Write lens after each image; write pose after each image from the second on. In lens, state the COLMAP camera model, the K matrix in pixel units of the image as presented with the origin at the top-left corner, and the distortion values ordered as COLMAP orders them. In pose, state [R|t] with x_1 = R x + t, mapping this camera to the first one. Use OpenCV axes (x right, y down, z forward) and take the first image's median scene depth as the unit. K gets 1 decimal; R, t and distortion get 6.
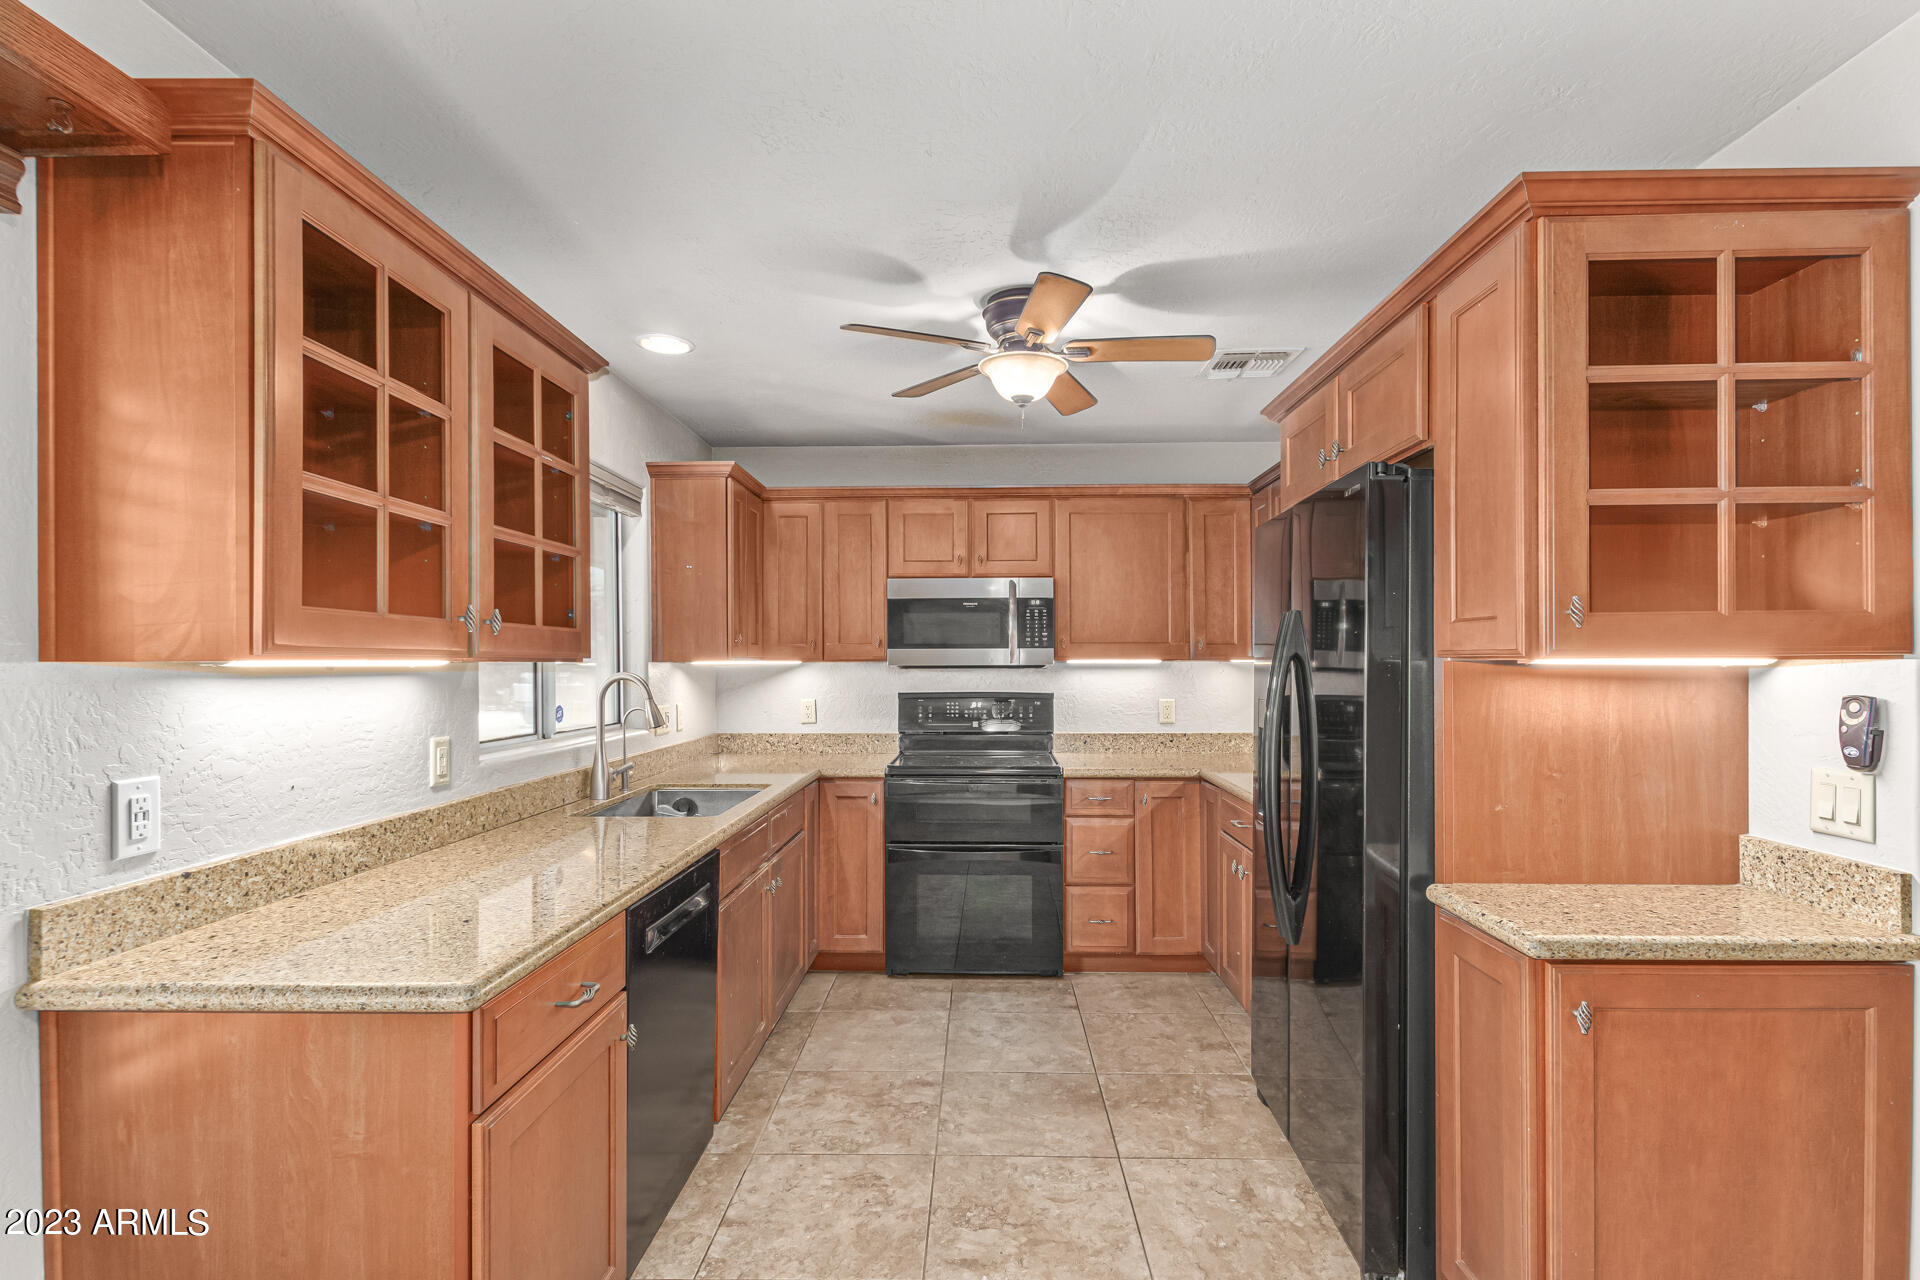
lens RADIAL K [[896.6, 0, 969.9], [0, 896.6, 663.9], [0, 0, 1]] dist [0.016492, -0.008704]
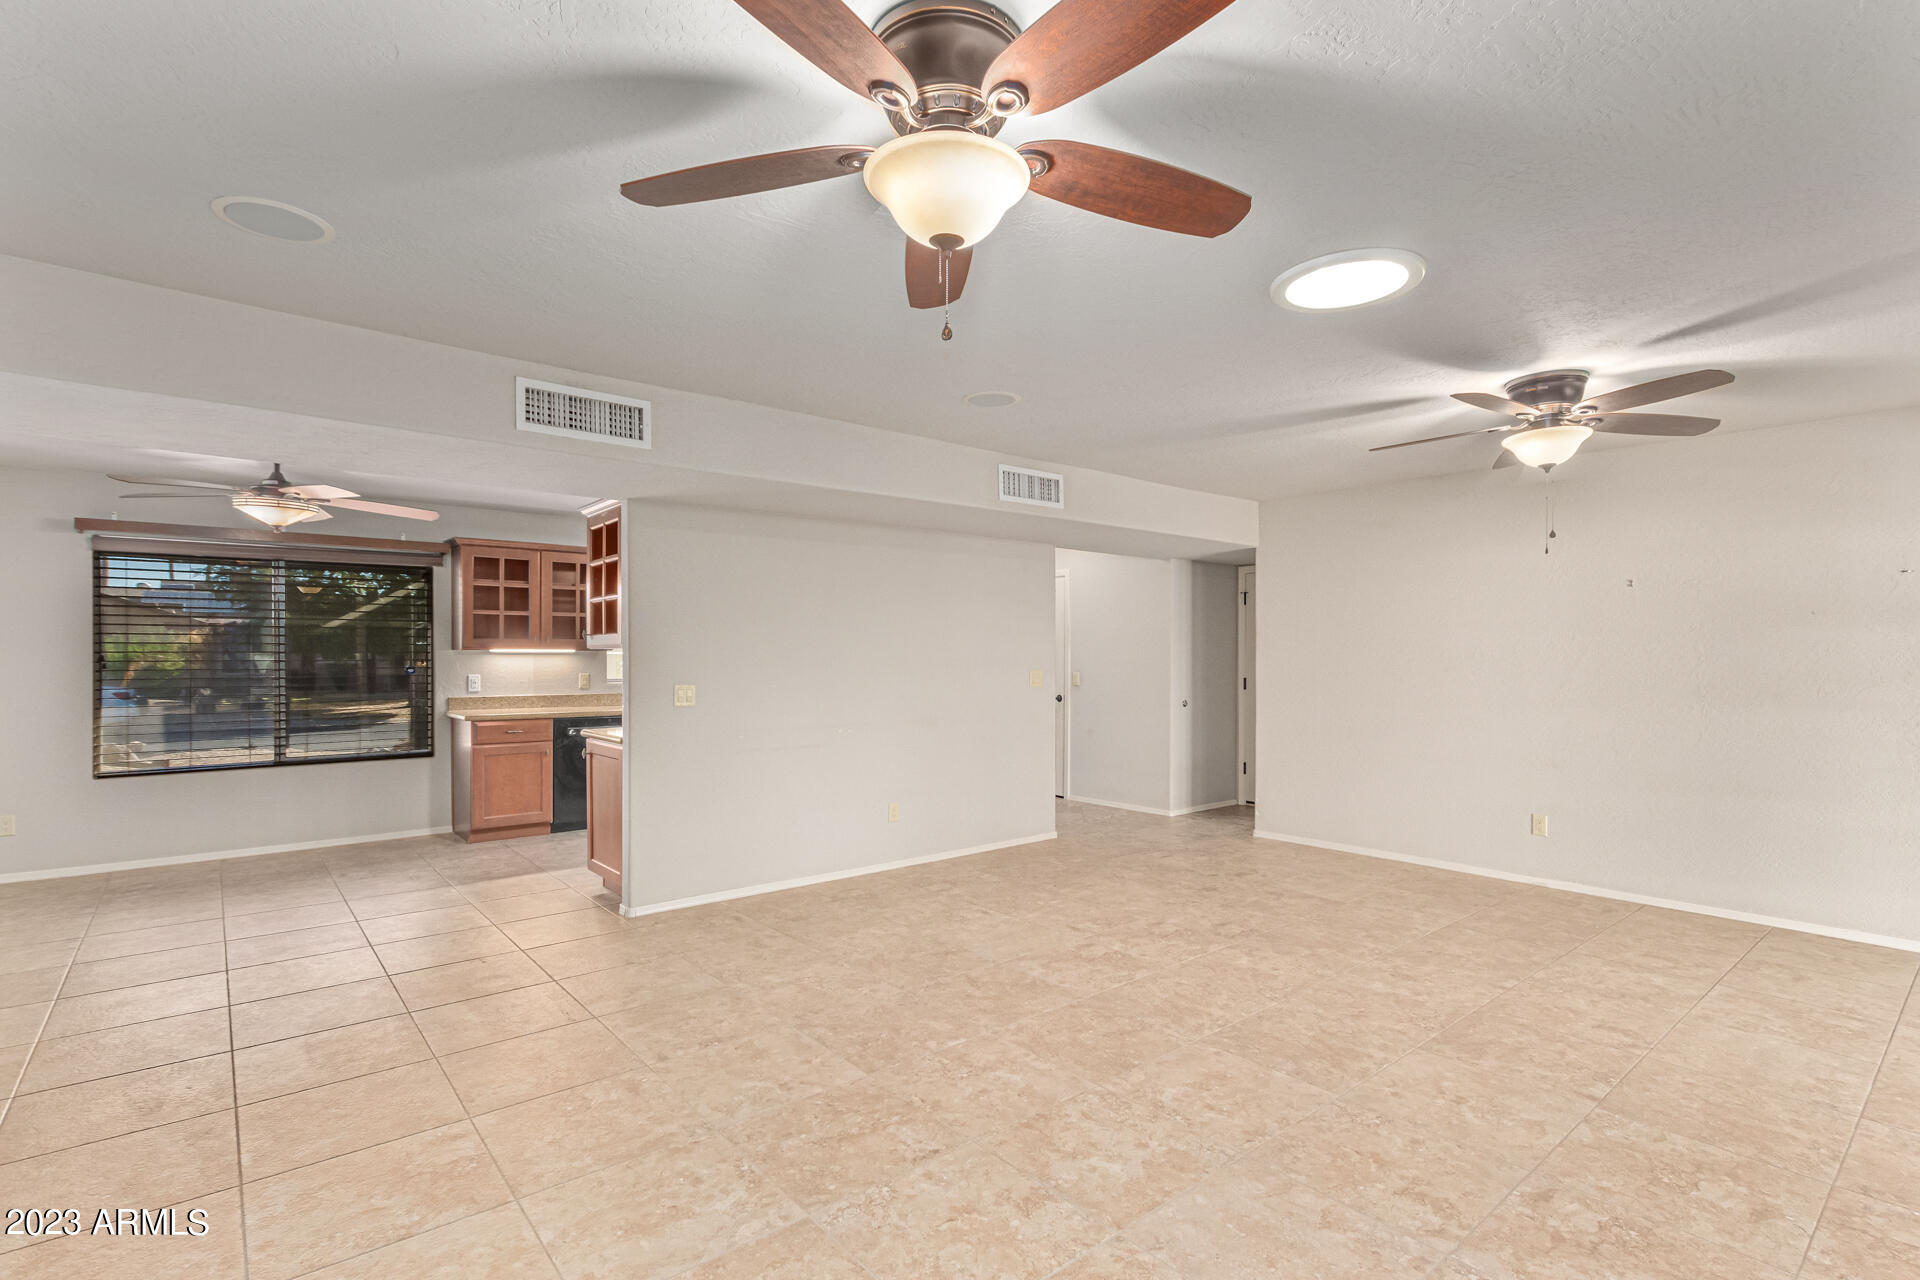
lens RADIAL K [[896.6, 0, 969.9], [0, 896.6, 663.9], [0, 0, 1]] dist [0.016492, -0.008704]
pose [[0.655757, 0.009812, -0.754909, 2.343196], [-0.005867, 0.999952, 0.007901, 0.010359], [0.754950, -0.000752, 0.655782, -0.070193]]
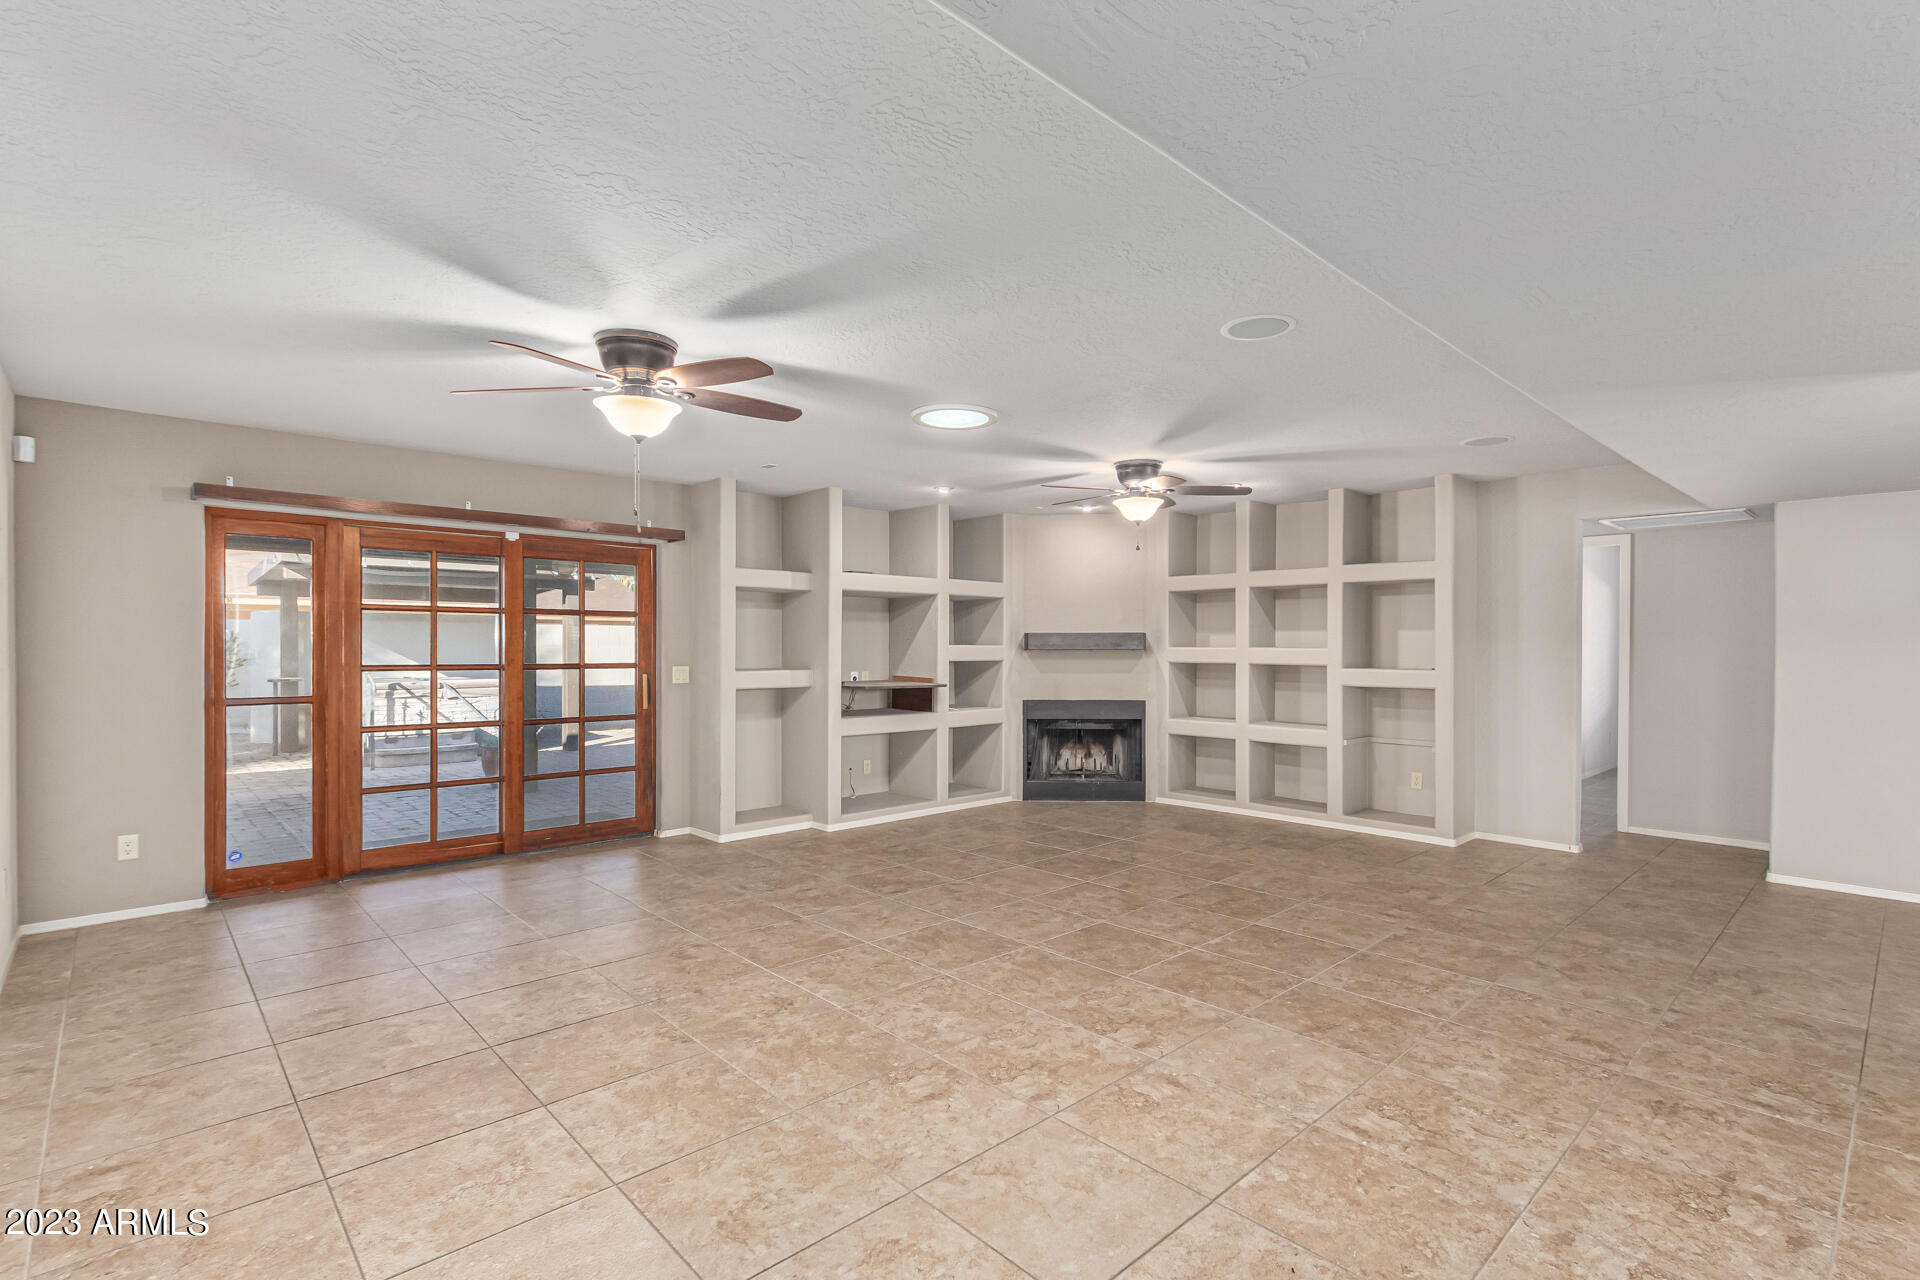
lens RADIAL K [[896.6, 0, 969.9], [0, 896.6, 663.9], [0, 0, 1]] dist [0.016492, -0.008704]
pose [[-0.699225, -0.013523, 0.714774, 0.697721], [0.002132, 0.999777, 0.021001, 0.007647], [-0.714899, 0.016208, -0.699040, 1.992223]]
